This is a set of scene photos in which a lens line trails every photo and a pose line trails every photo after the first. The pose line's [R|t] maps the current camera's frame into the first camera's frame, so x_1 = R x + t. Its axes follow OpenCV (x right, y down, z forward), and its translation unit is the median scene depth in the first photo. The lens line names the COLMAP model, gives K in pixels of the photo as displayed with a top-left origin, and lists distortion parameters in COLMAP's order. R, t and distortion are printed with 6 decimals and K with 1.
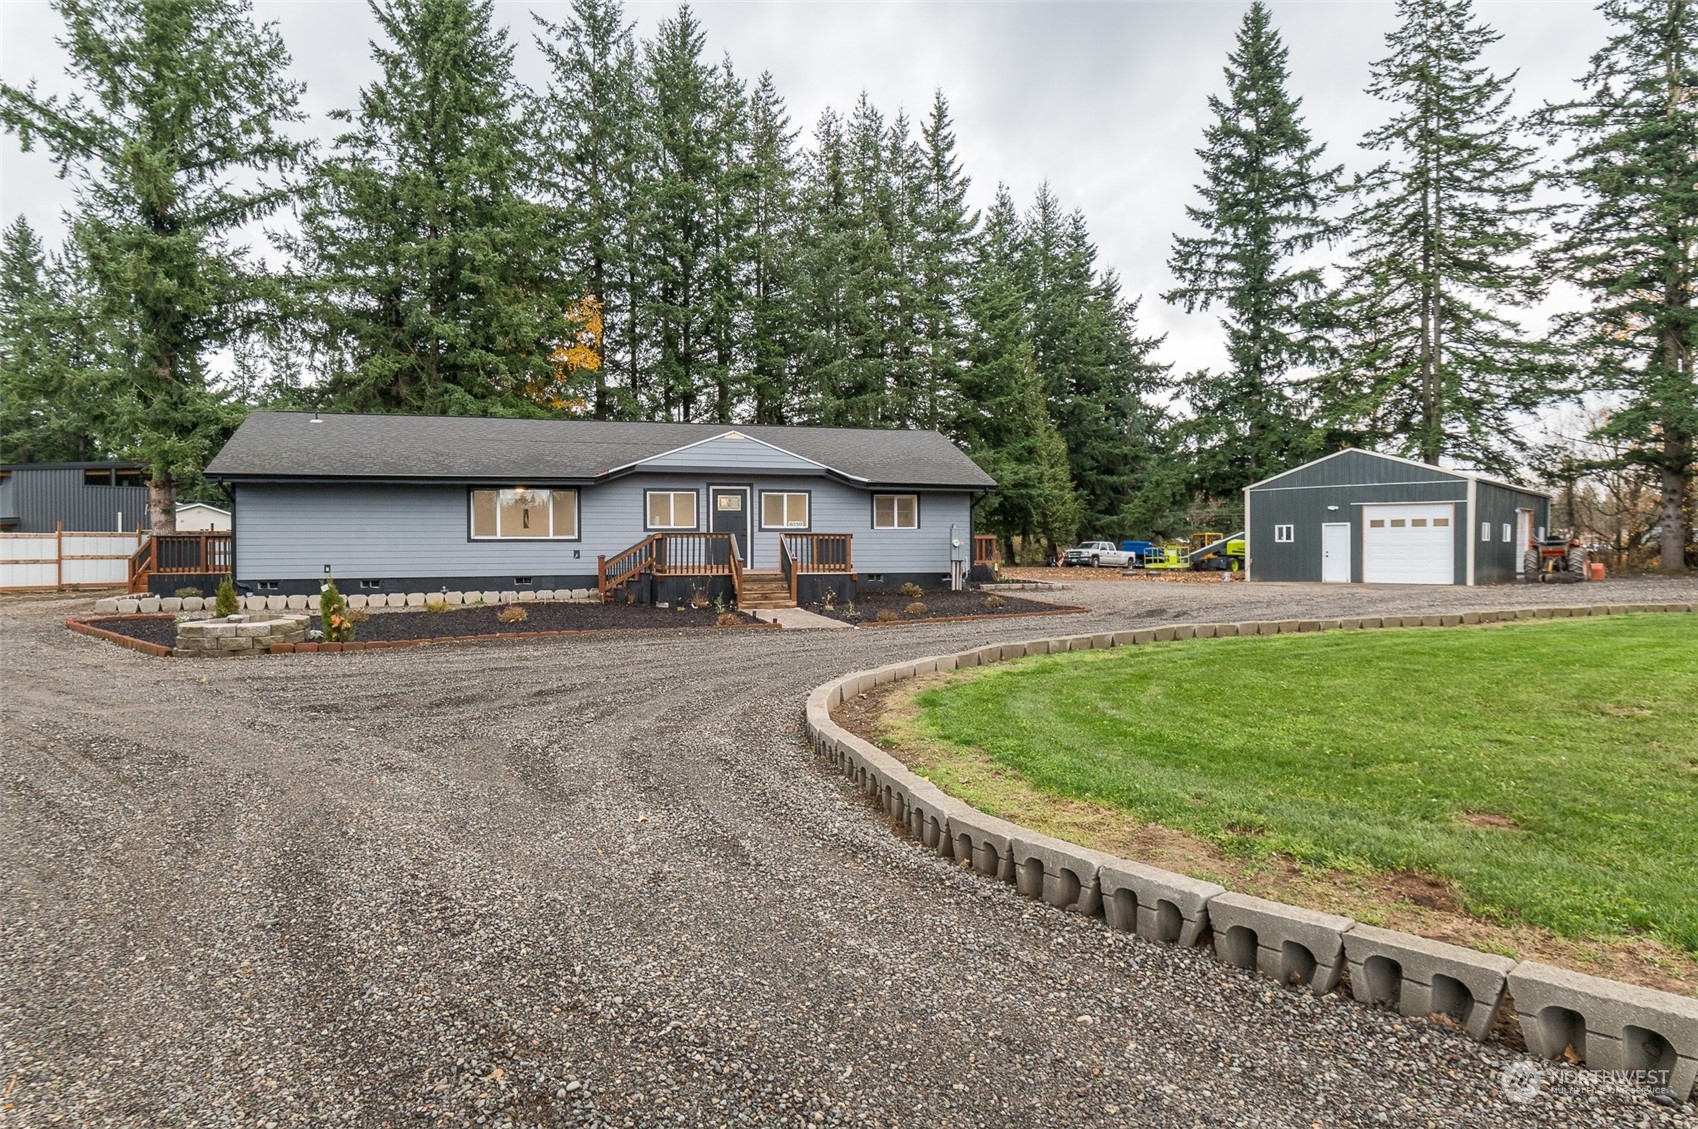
lens RADIAL K [[1021.1, 0, 840.0], [0, 1021.1, 549.7], [0, 0, 1]] dist [0.007418, -0.004622]
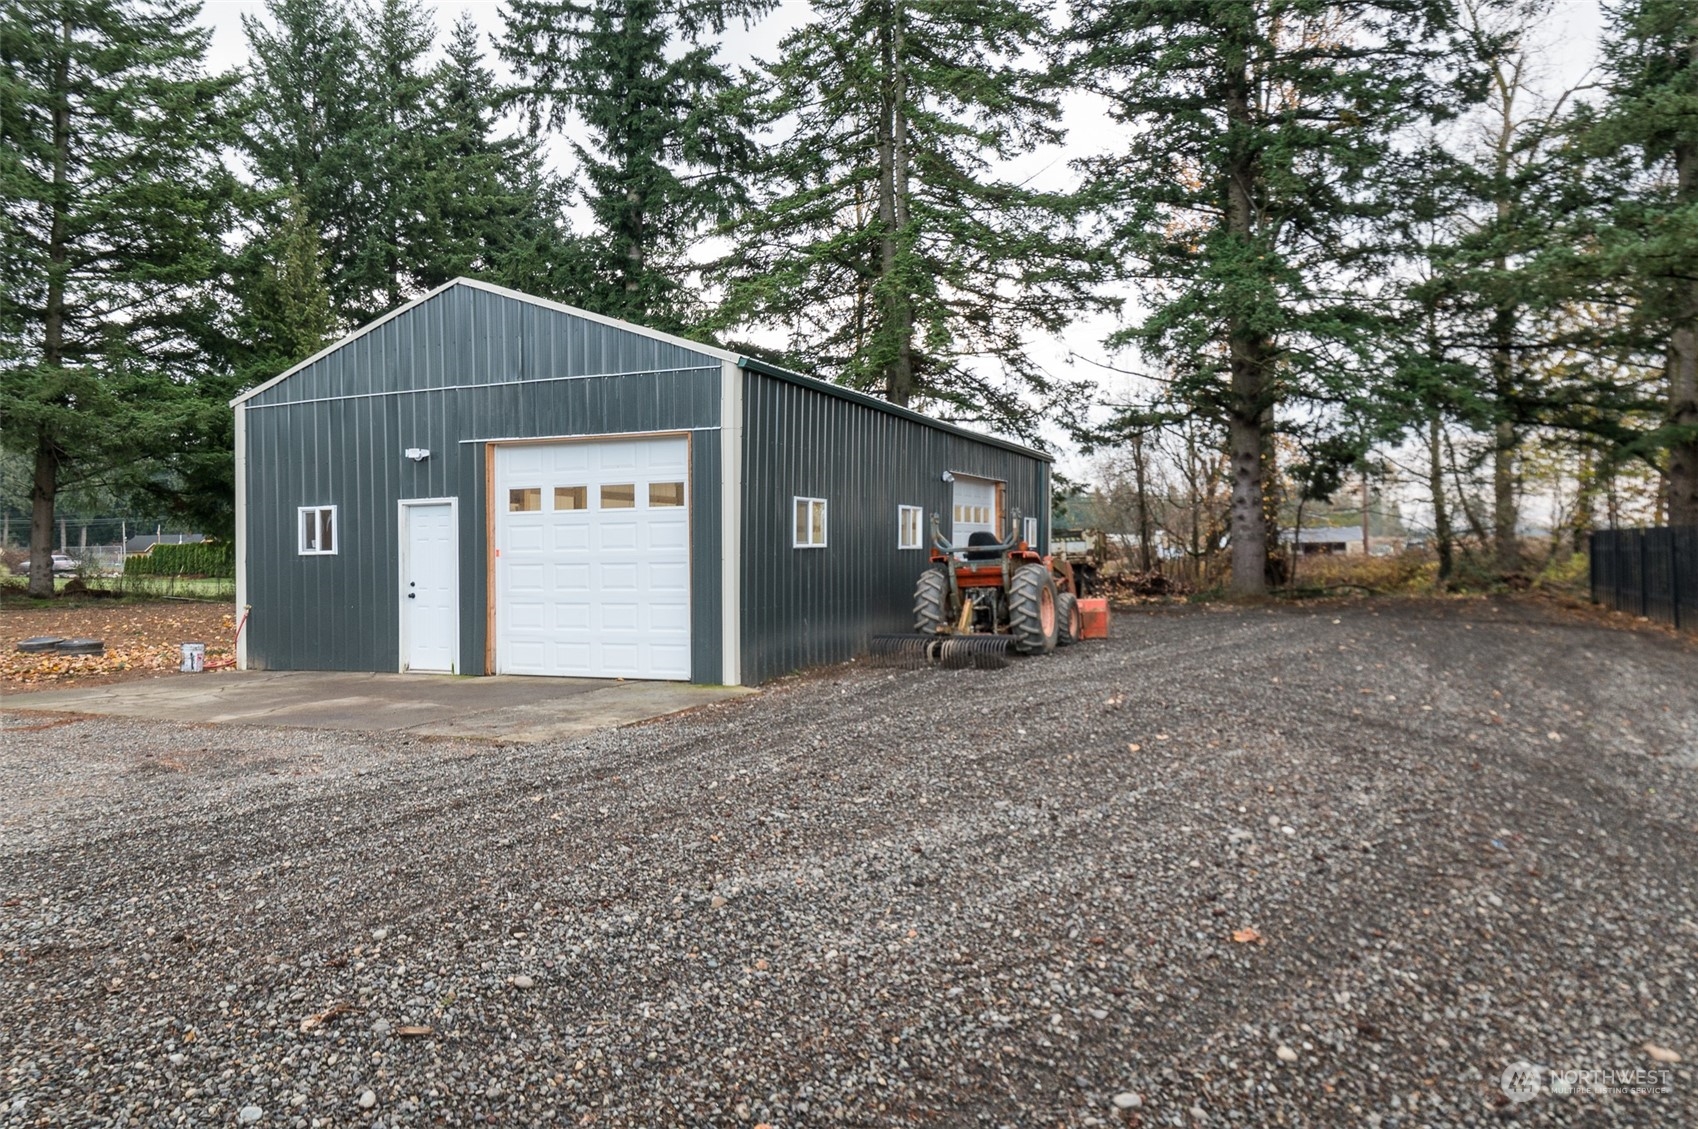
lens RADIAL K [[1176.0, 0, 886.4], [0, 1176.0, 533.5], [0, 0, 1]] dist [0.008034, -0.009081]
pose [[0.931379, -0.003046, 0.364038, 0.316890], [0.010233, 0.999789, -0.017815, -0.003835], [-0.363907, 0.020317, 0.931214, 0.378766]]
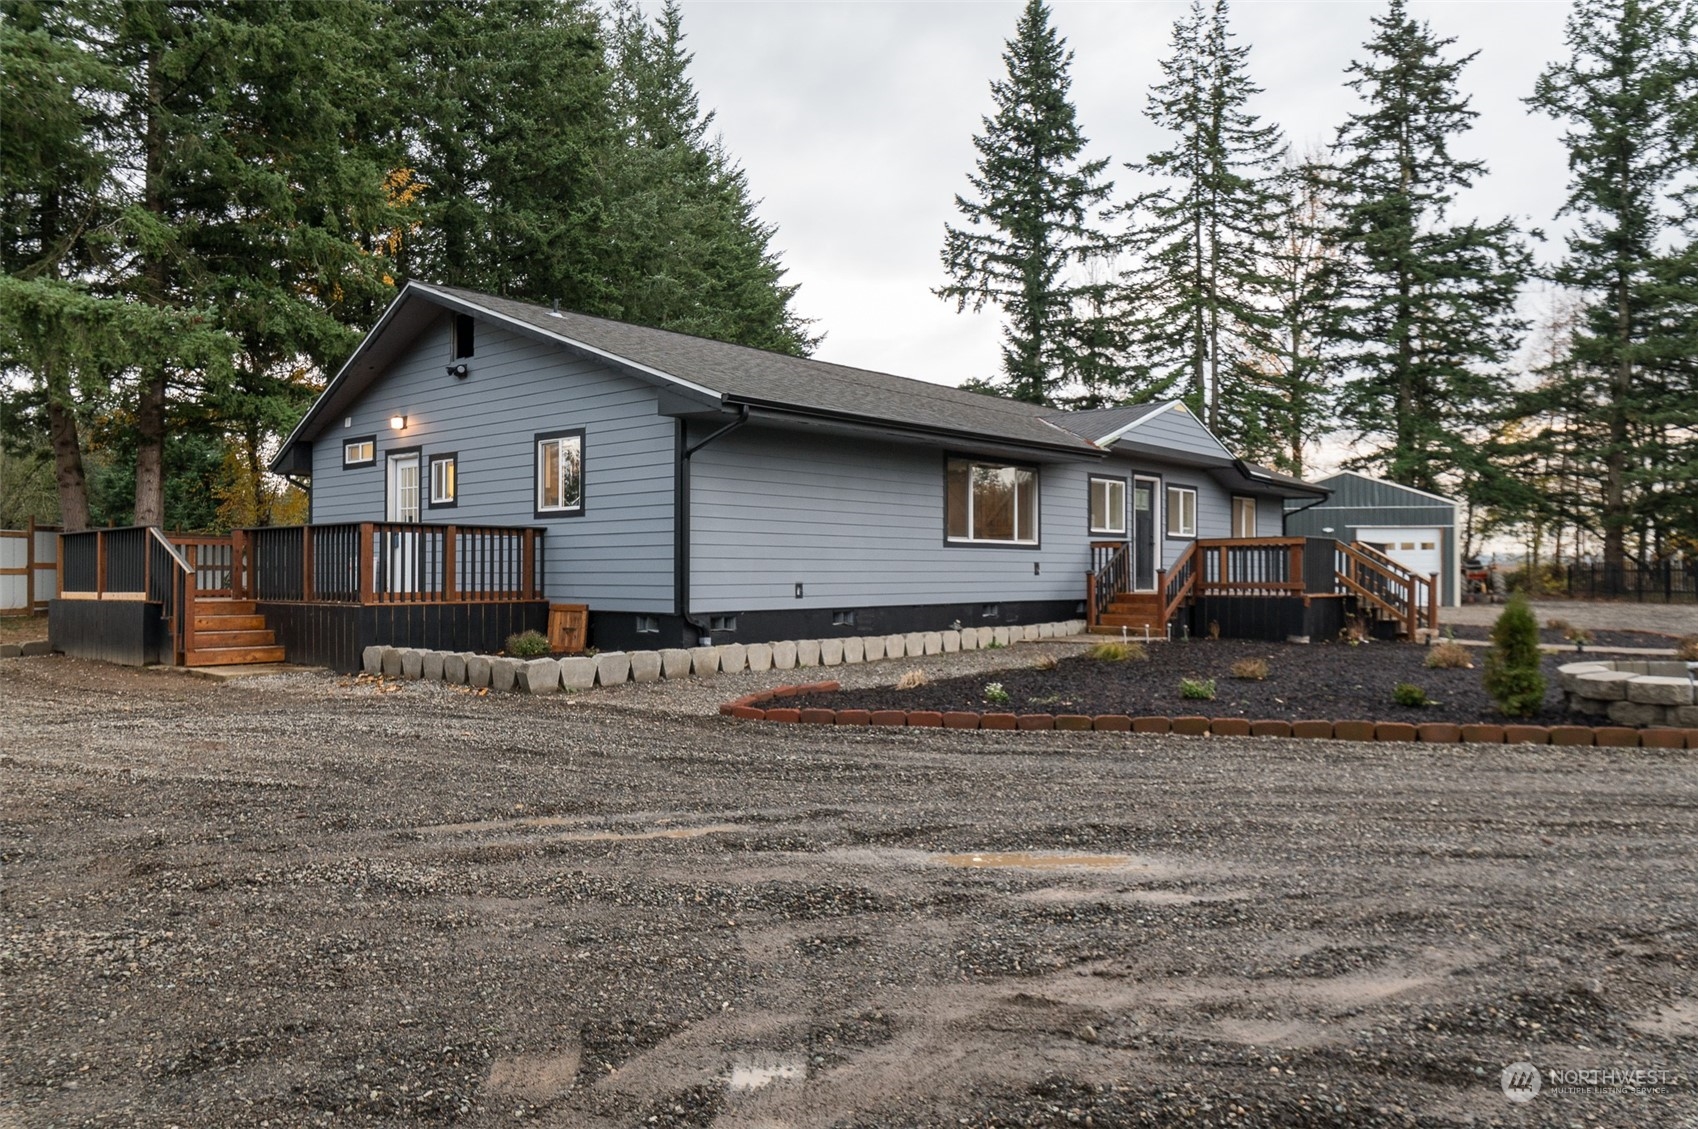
lens RADIAL K [[1176.0, 0, 839.2], [0, 1176.0, 559.8], [0, 0, 1]] dist [0.008034, -0.009081]
pose [[0.842422, 0.012566, 0.538672, -0.341609], [-0.005846, 0.999882, -0.014183, 0.004551], [-0.538787, 0.008798, 0.842396, 0.195158]]
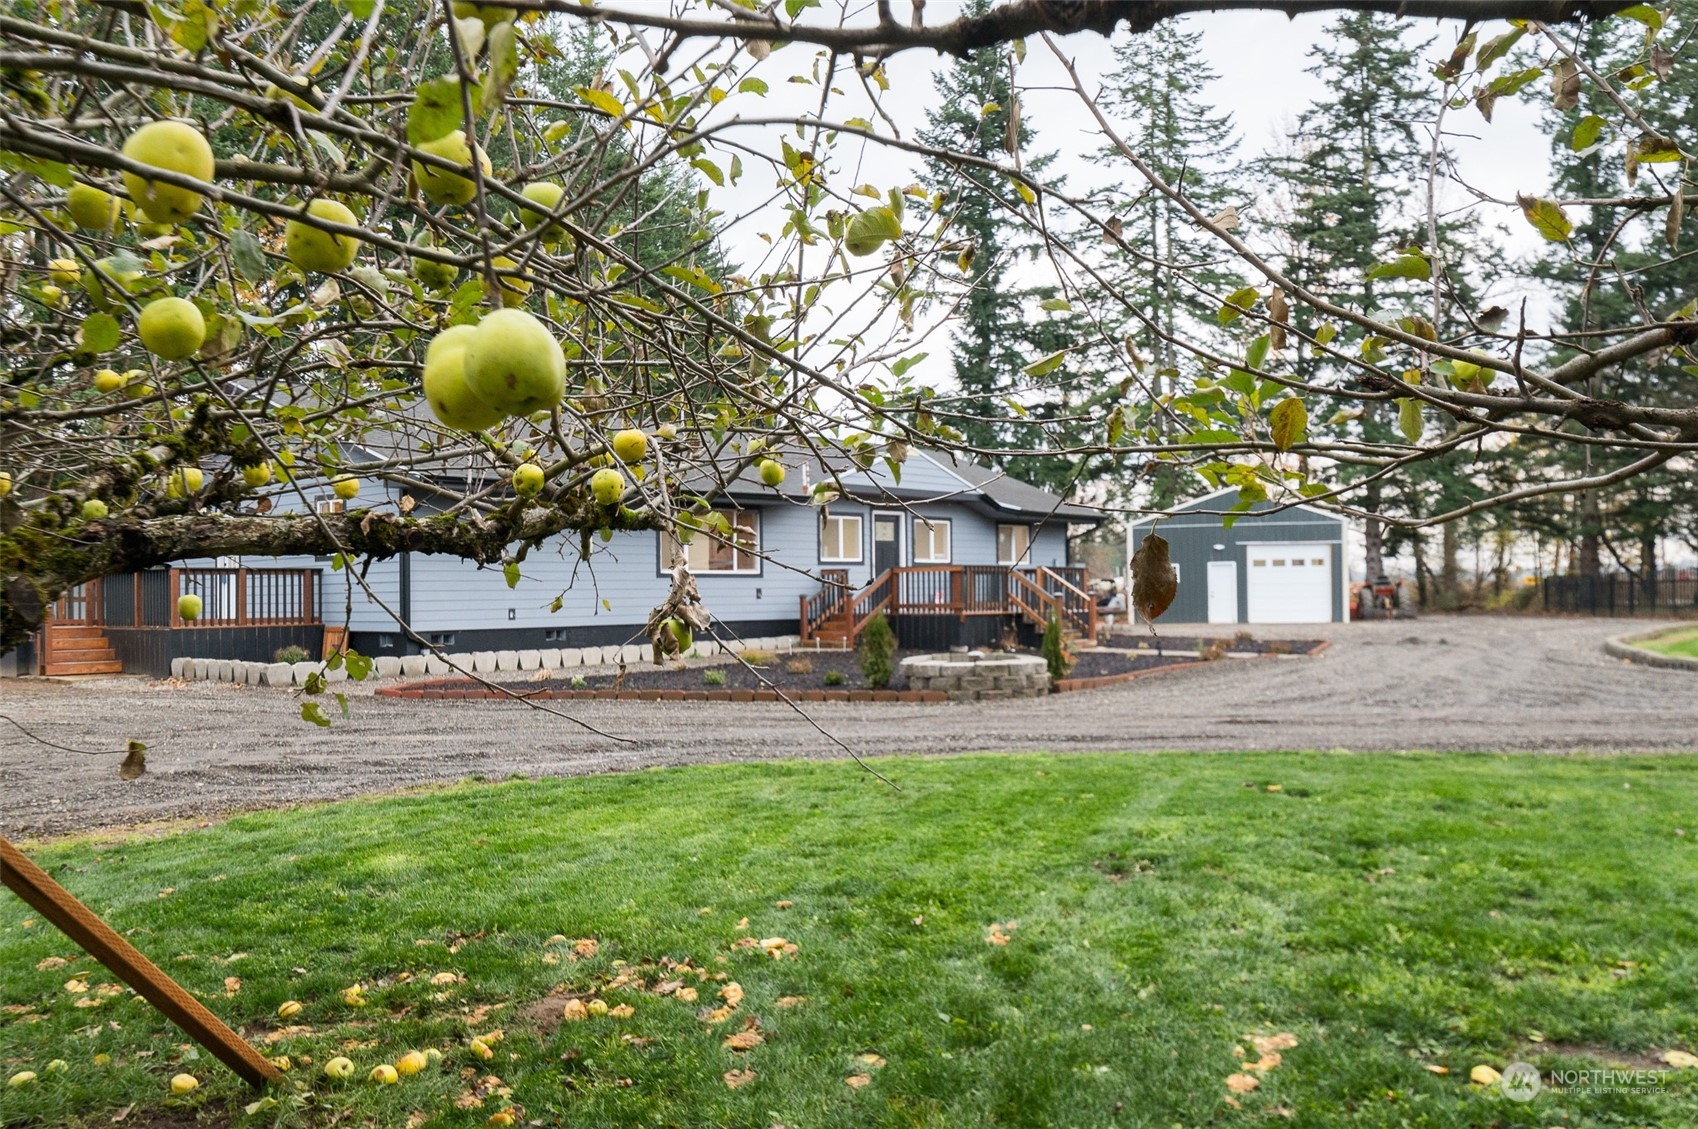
lens RADIAL K [[1407.2, 0, 863.9], [0, 1407.2, 576.4], [0, 0, 1]] dist [0.002321, -0.012739]
pose [[0.851057, 0.002736, 0.525067, -0.335952], [0.005653, 0.999881, -0.014373, 0.003223], [-0.525044, 0.015201, 0.850940, 0.021523]]
